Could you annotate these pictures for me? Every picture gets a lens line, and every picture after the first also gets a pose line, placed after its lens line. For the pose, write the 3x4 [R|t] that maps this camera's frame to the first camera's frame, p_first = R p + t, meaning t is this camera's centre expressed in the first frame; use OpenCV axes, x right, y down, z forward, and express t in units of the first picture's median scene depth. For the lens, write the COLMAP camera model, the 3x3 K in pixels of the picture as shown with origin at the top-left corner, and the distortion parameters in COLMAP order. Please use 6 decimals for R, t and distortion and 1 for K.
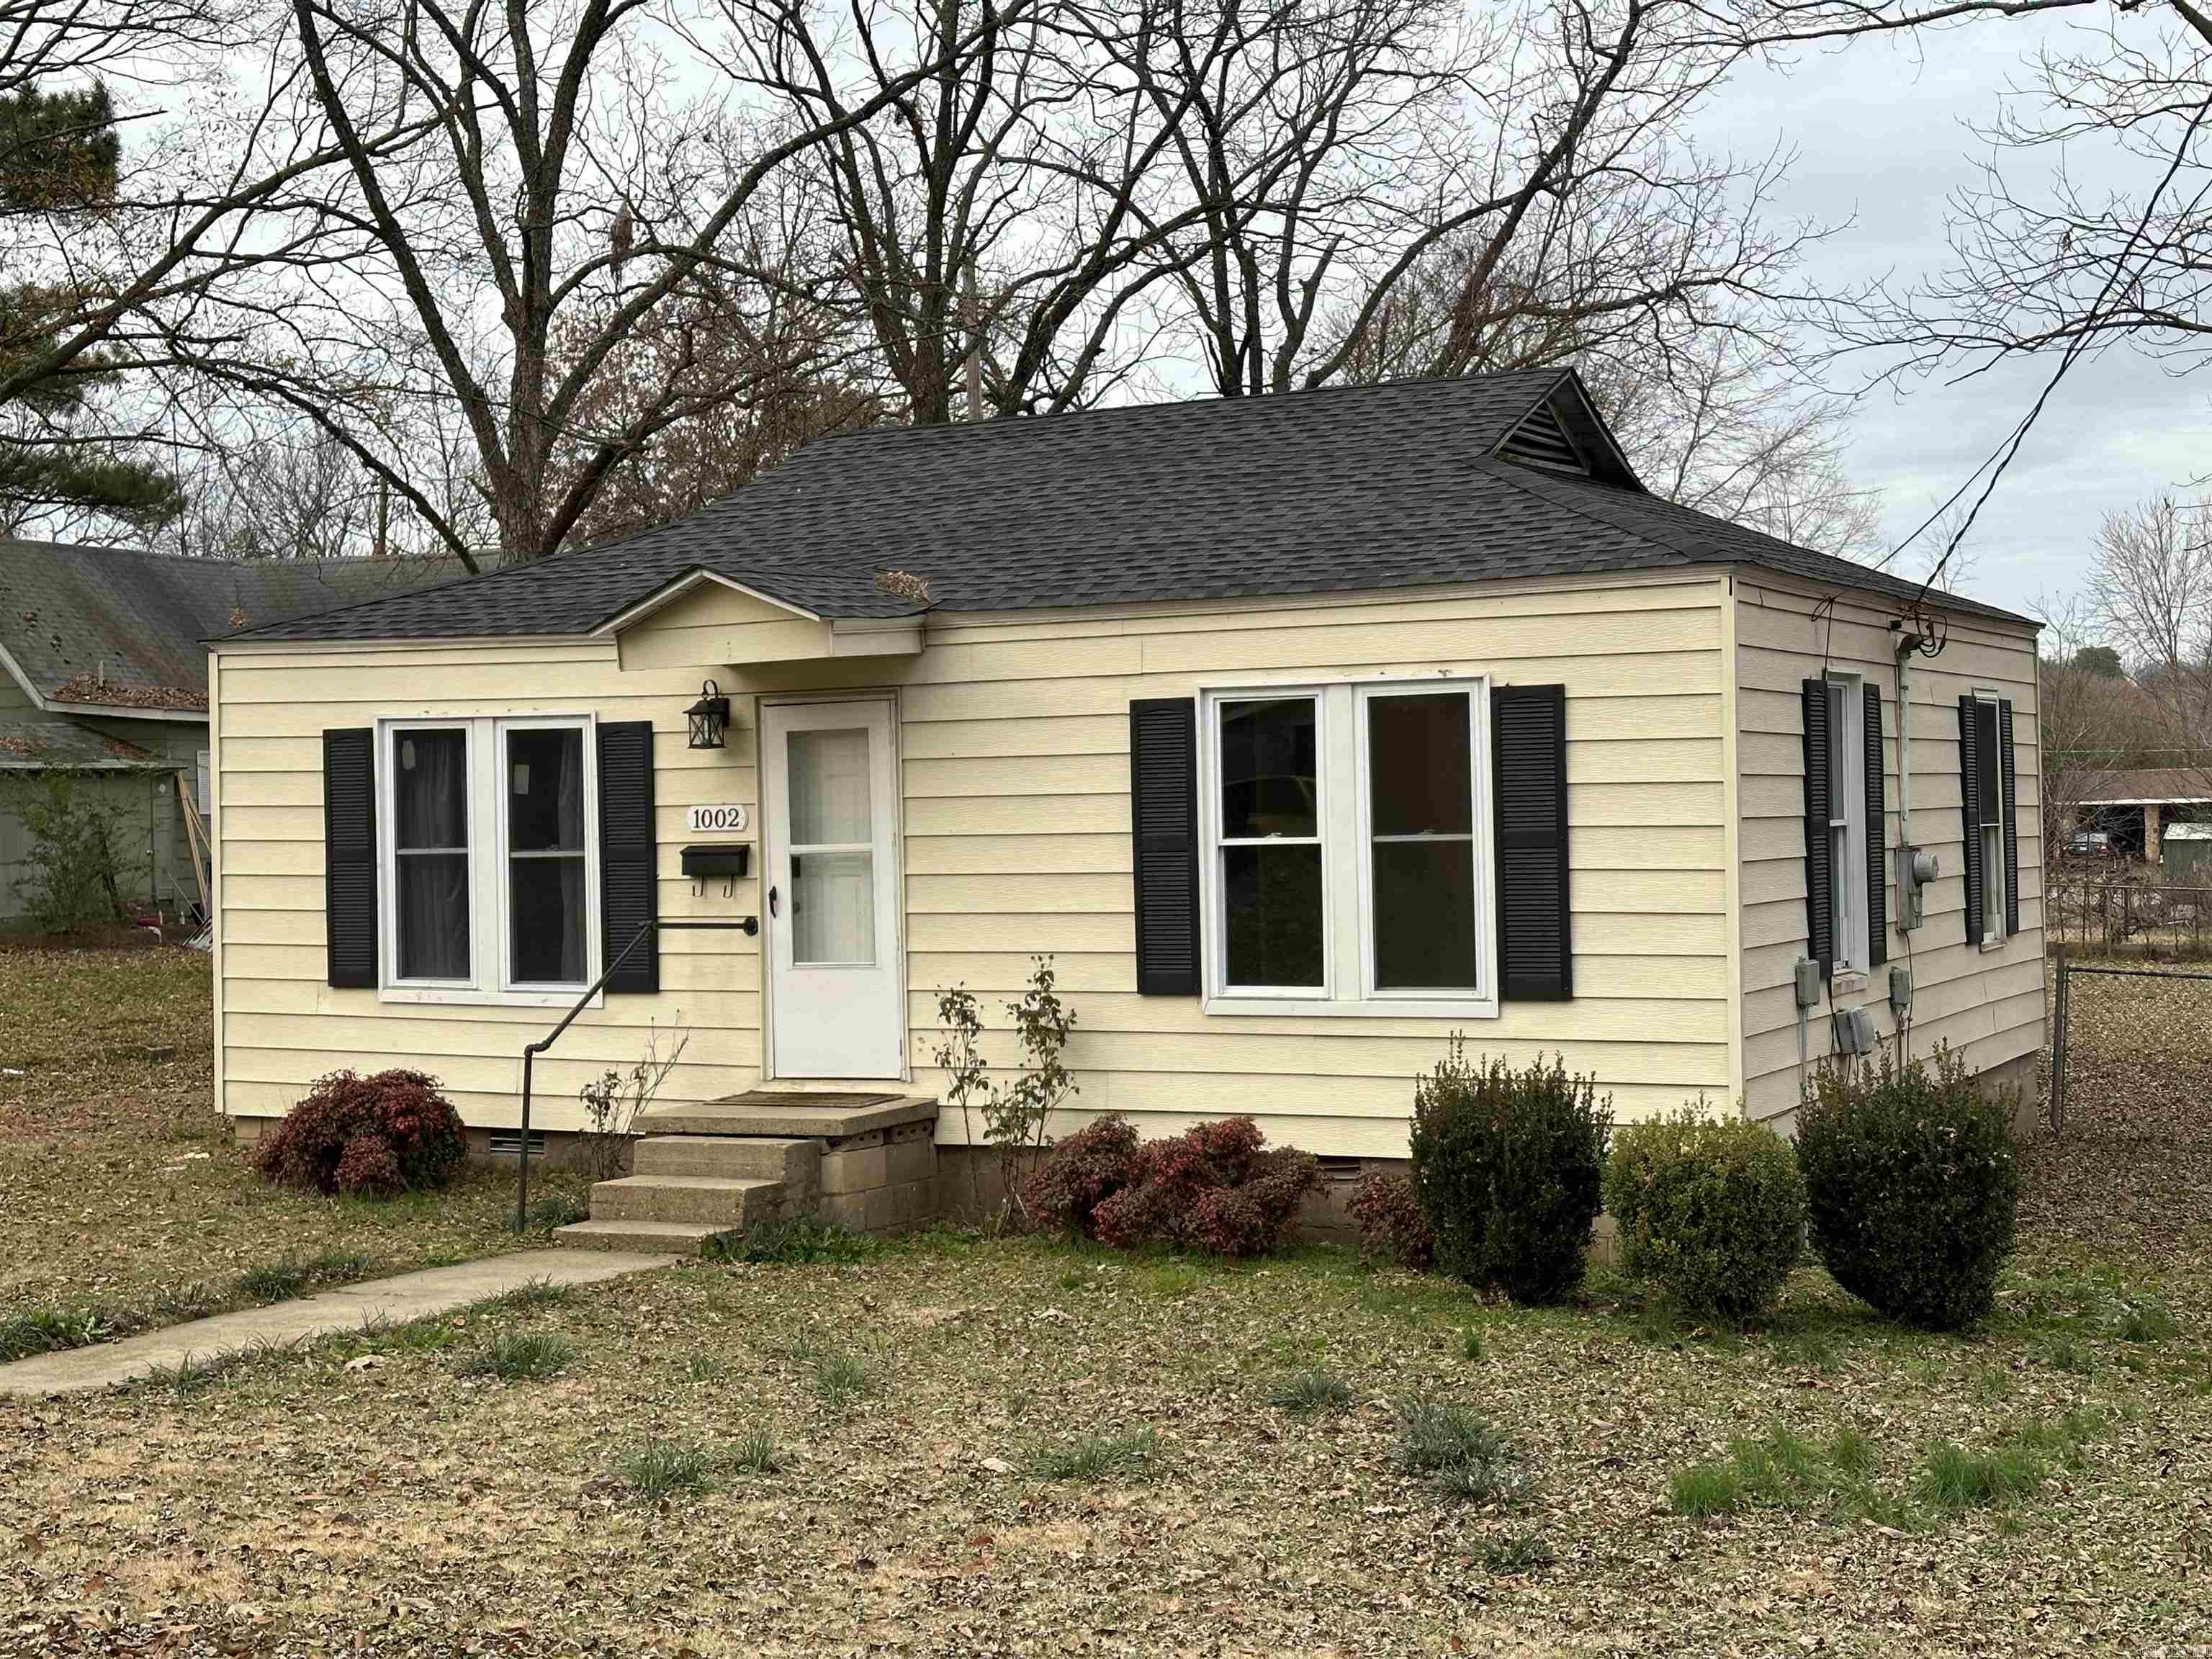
lens RADIAL K [[3074.9, 0, 1106.0], [0, 3074.9, 829.5], [0, 0, 1]] dist [0.148925, 0.020266]
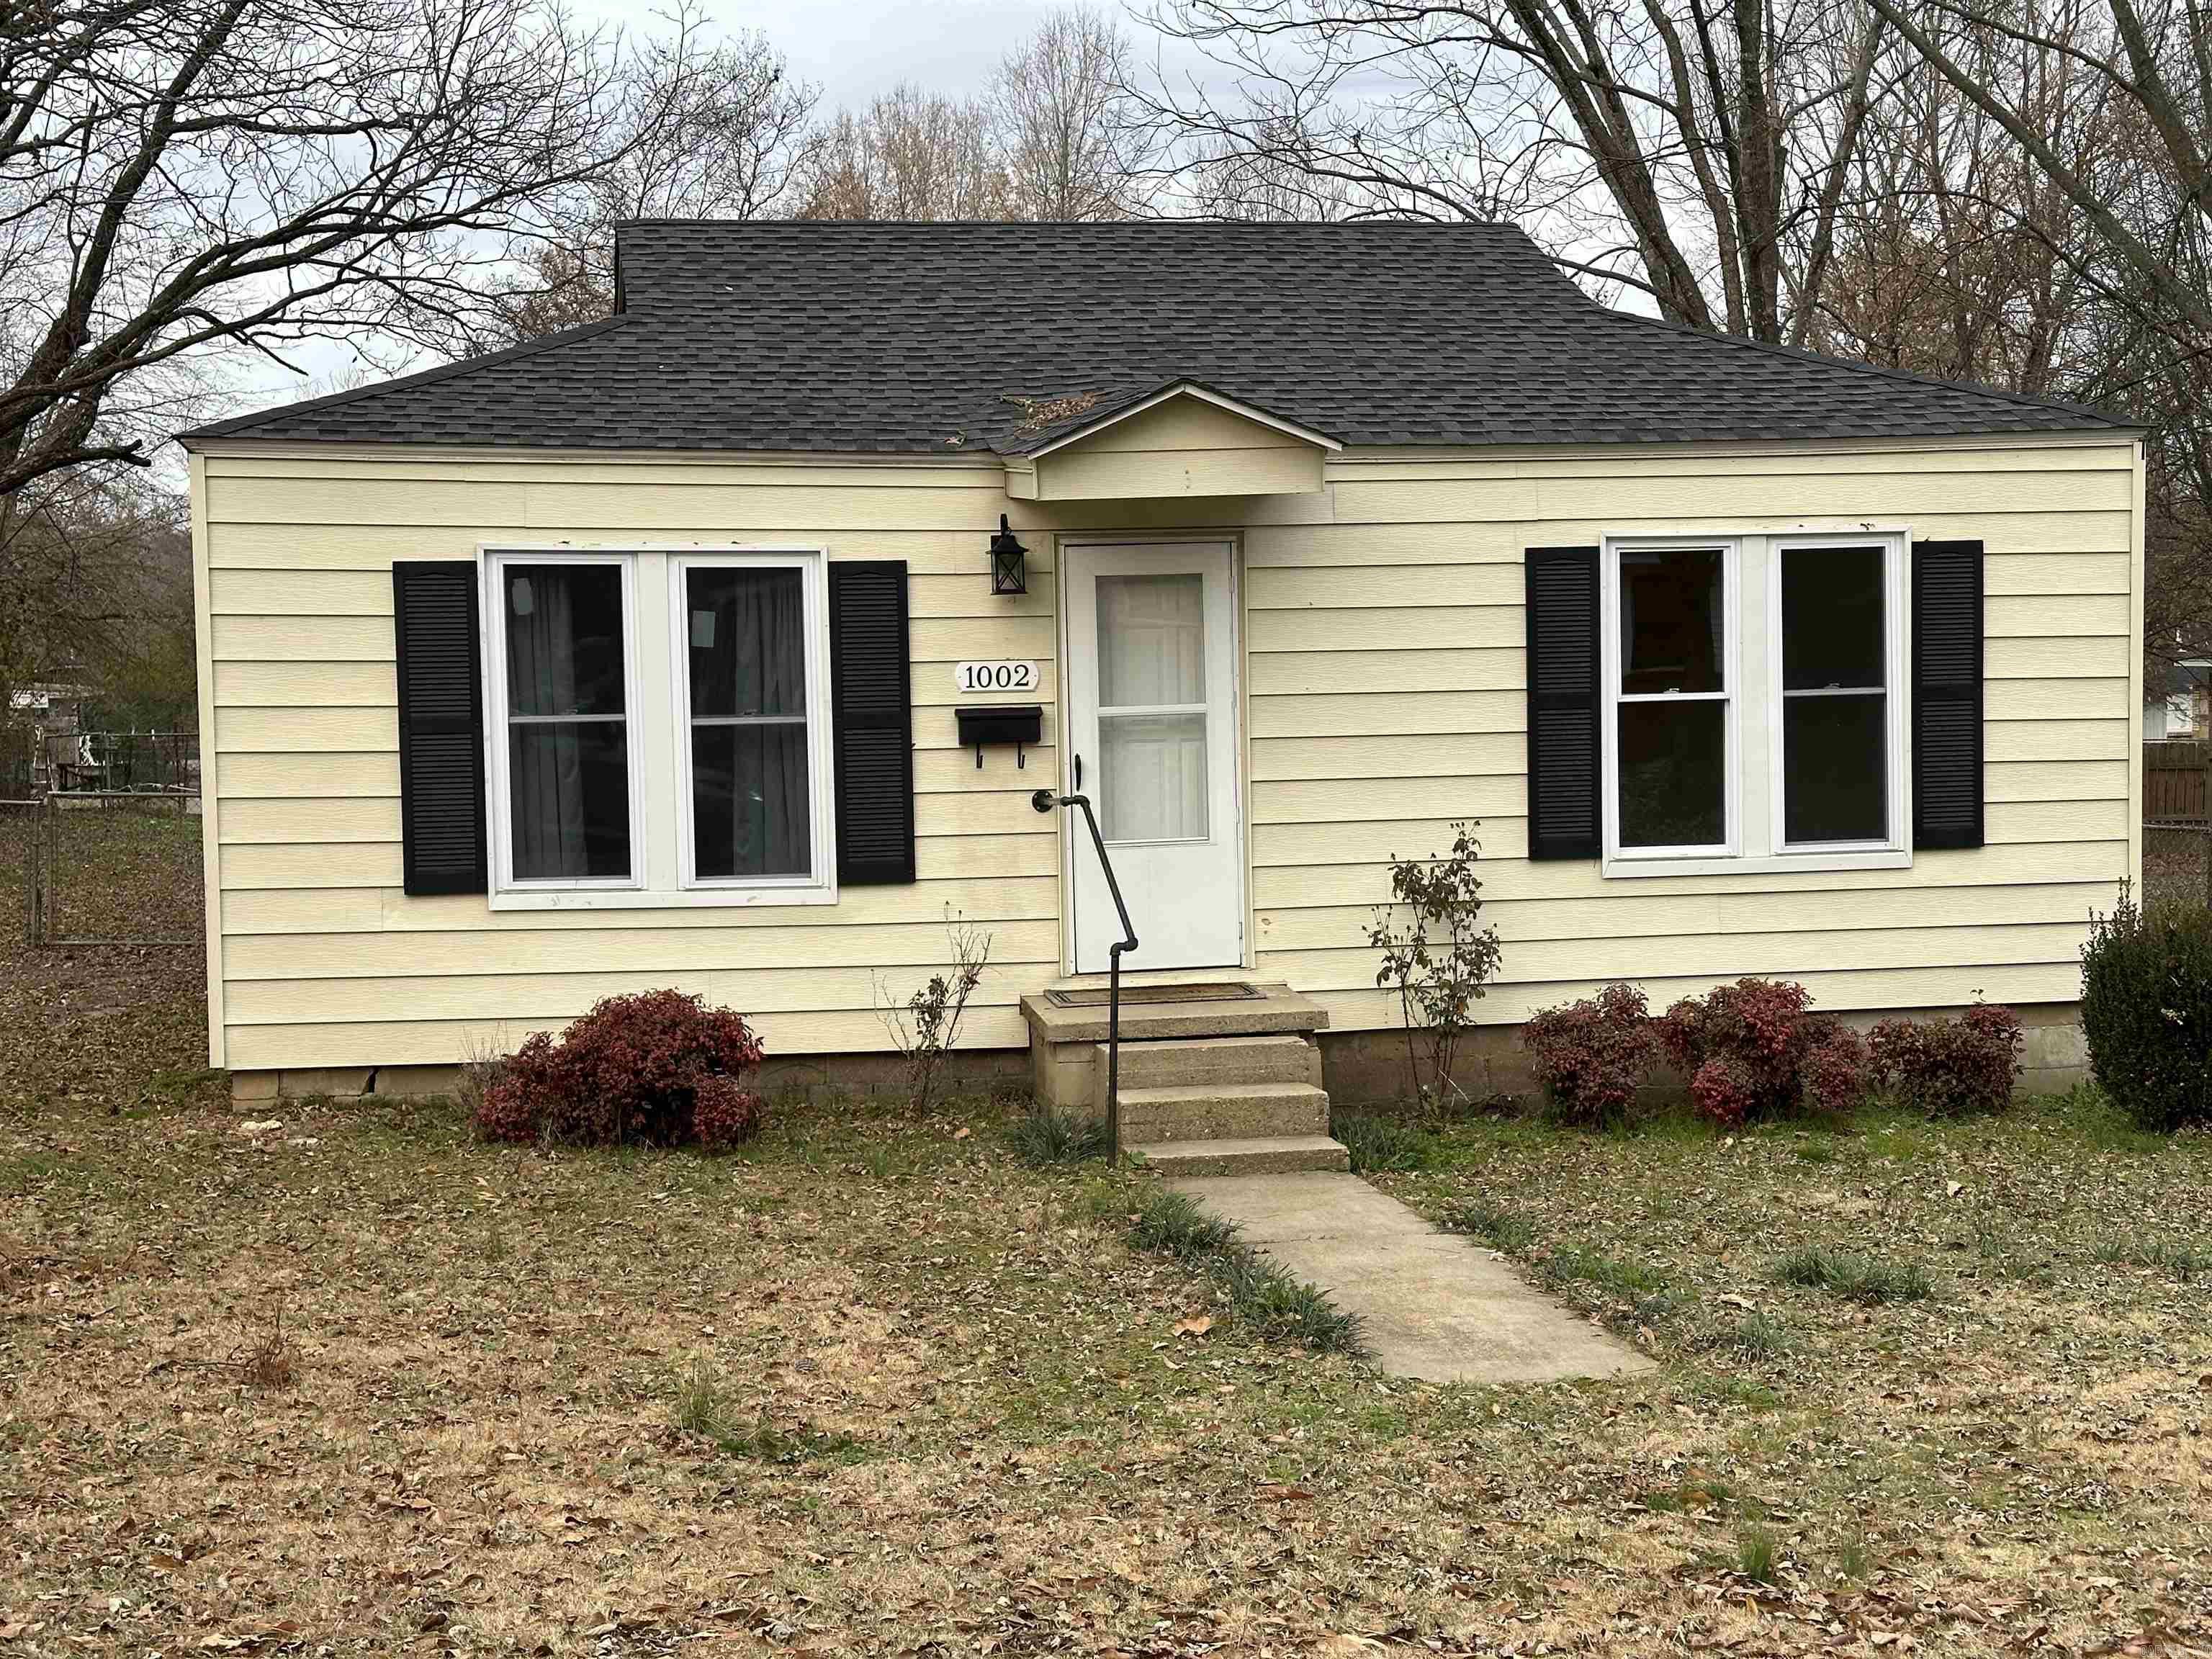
lens RADIAL K [[3074.9, 0, 1106.0], [0, 3074.9, 829.5], [0, 0, 1]] dist [0.148925, 0.020266]
pose [[0.800822, -0.025607, 0.598355, -0.634681], [0.008515, 0.999471, 0.031376, 0.012783], [-0.598842, -0.020031, 0.800617, 0.304954]]
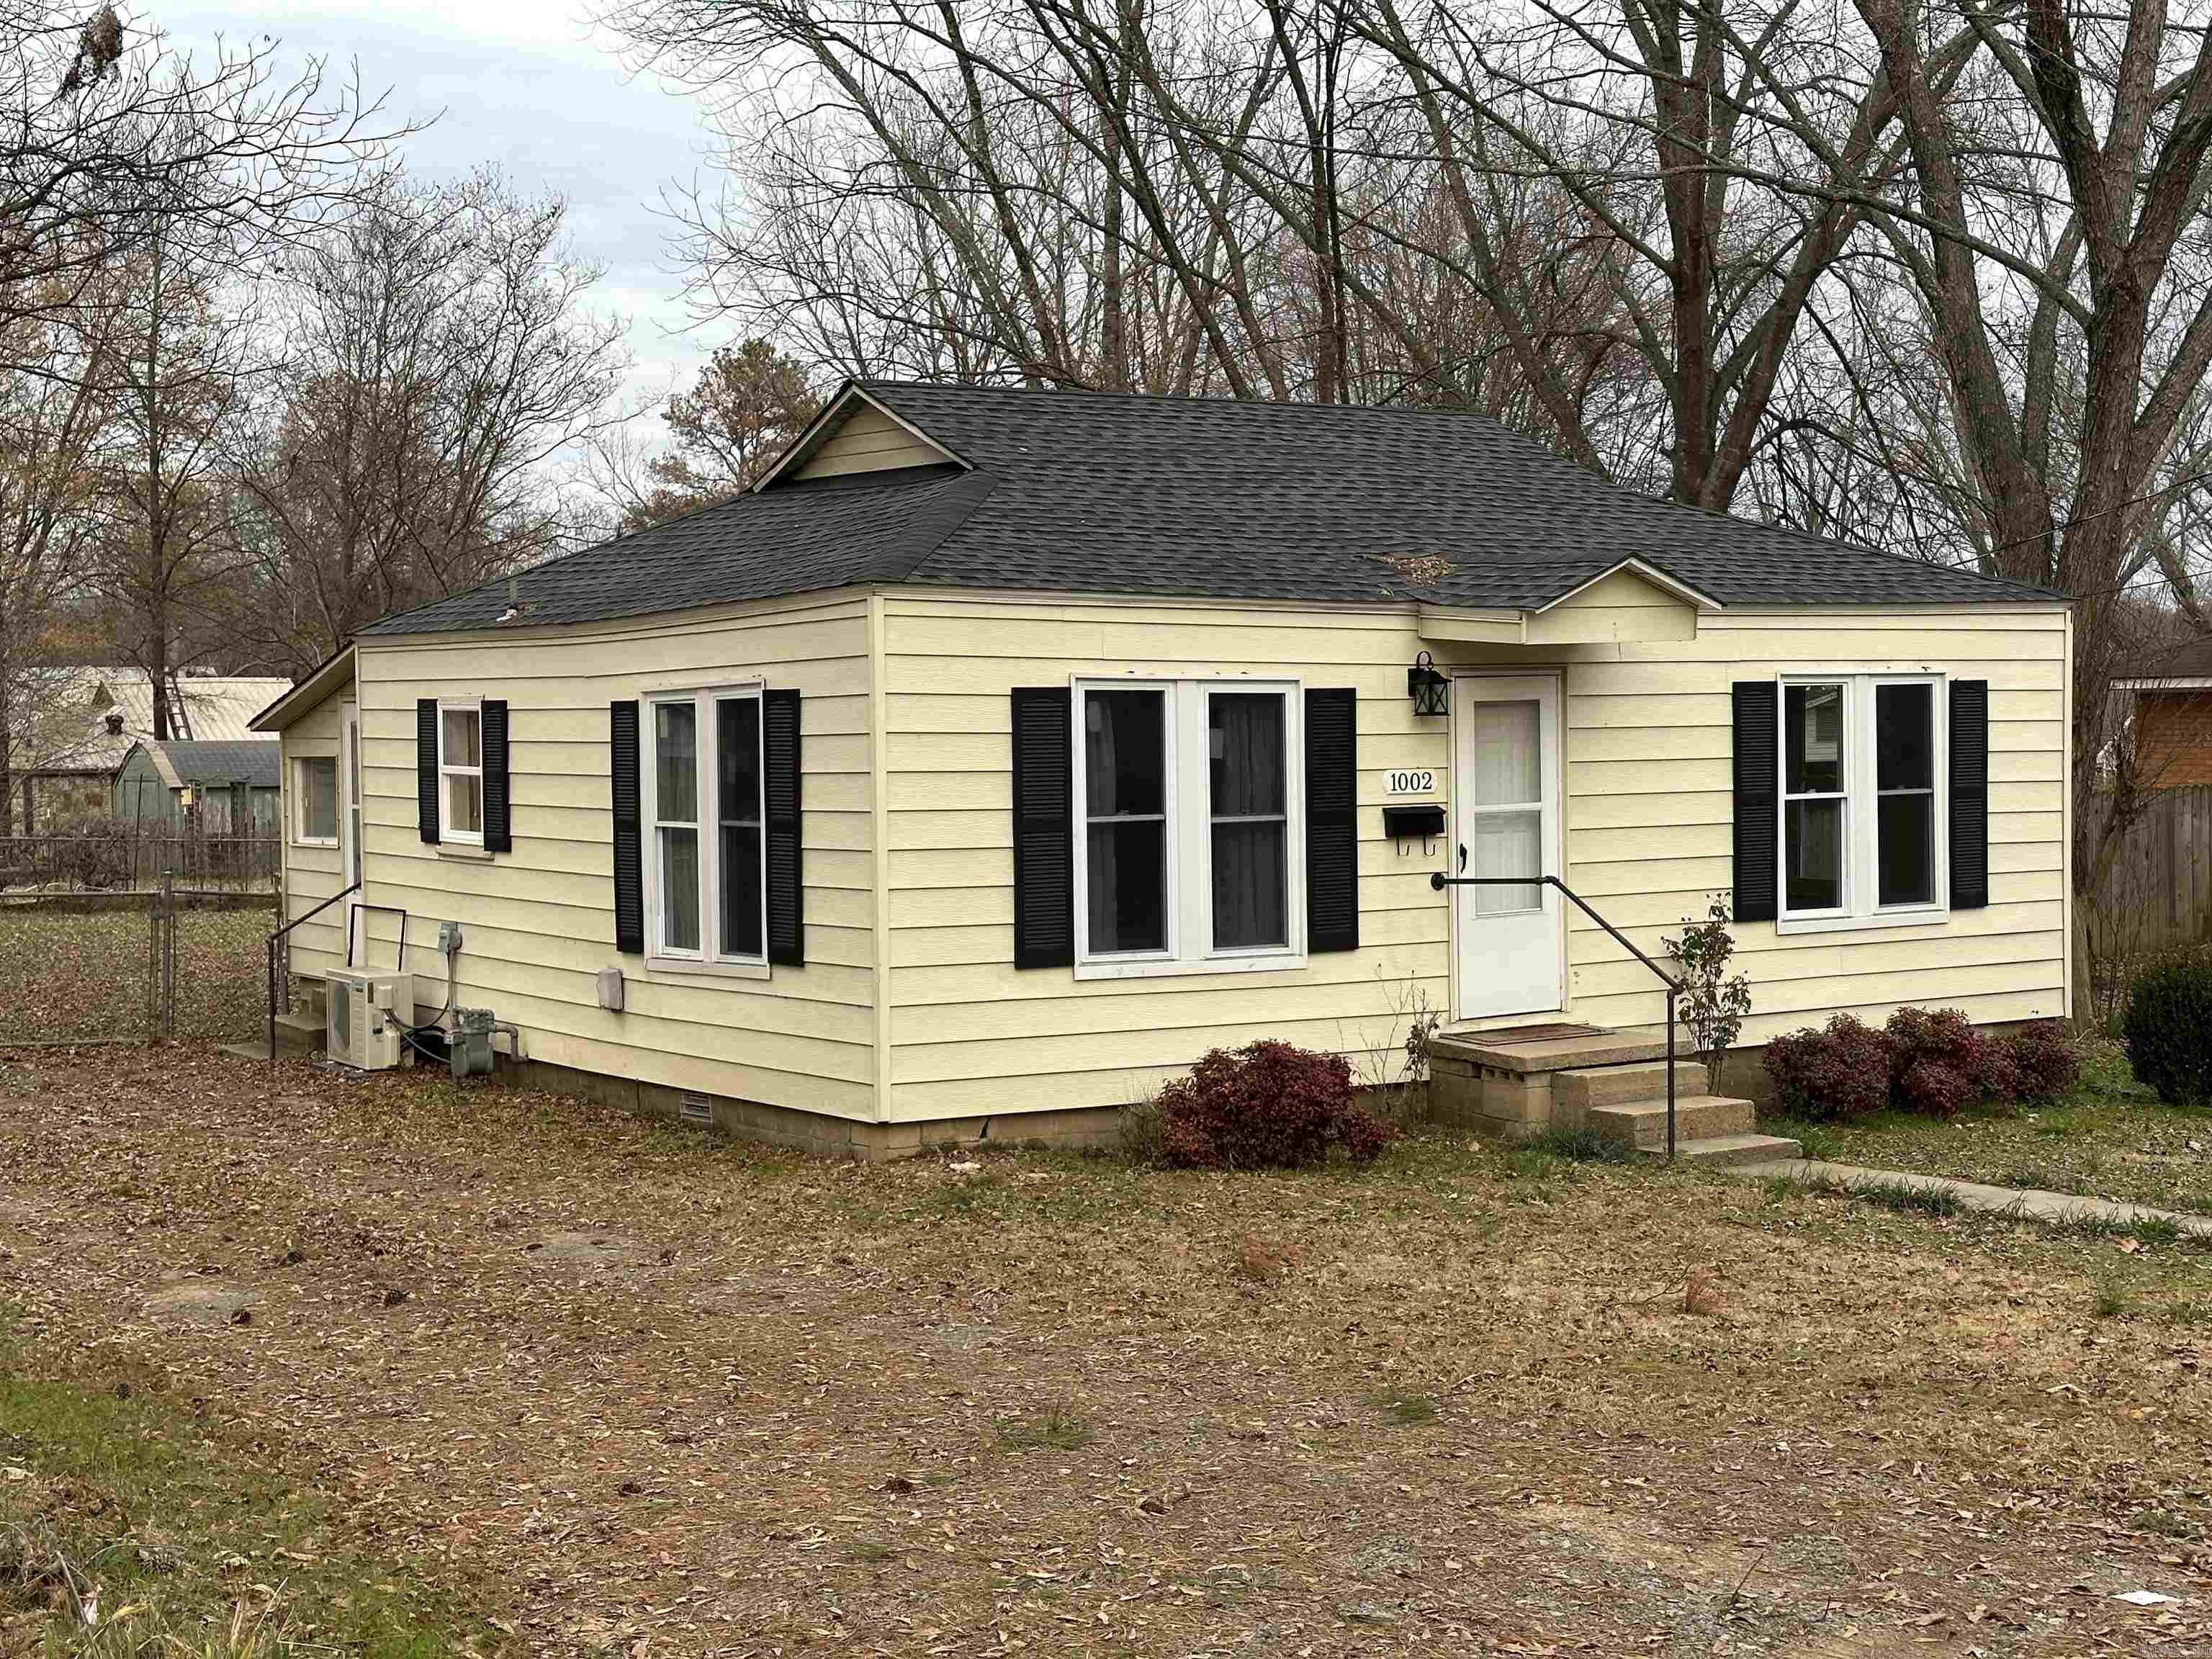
lens RADIAL K [[3074.9, 0, 1106.0], [0, 3074.9, 829.5], [0, 0, 1]] dist [0.148925, 0.020266]
pose [[0.490051, -0.006280, 0.871671, -1.139513], [0.024398, 0.999681, -0.006515, 0.018016], [-0.871352, 0.024460, 0.490048, 0.588781]]
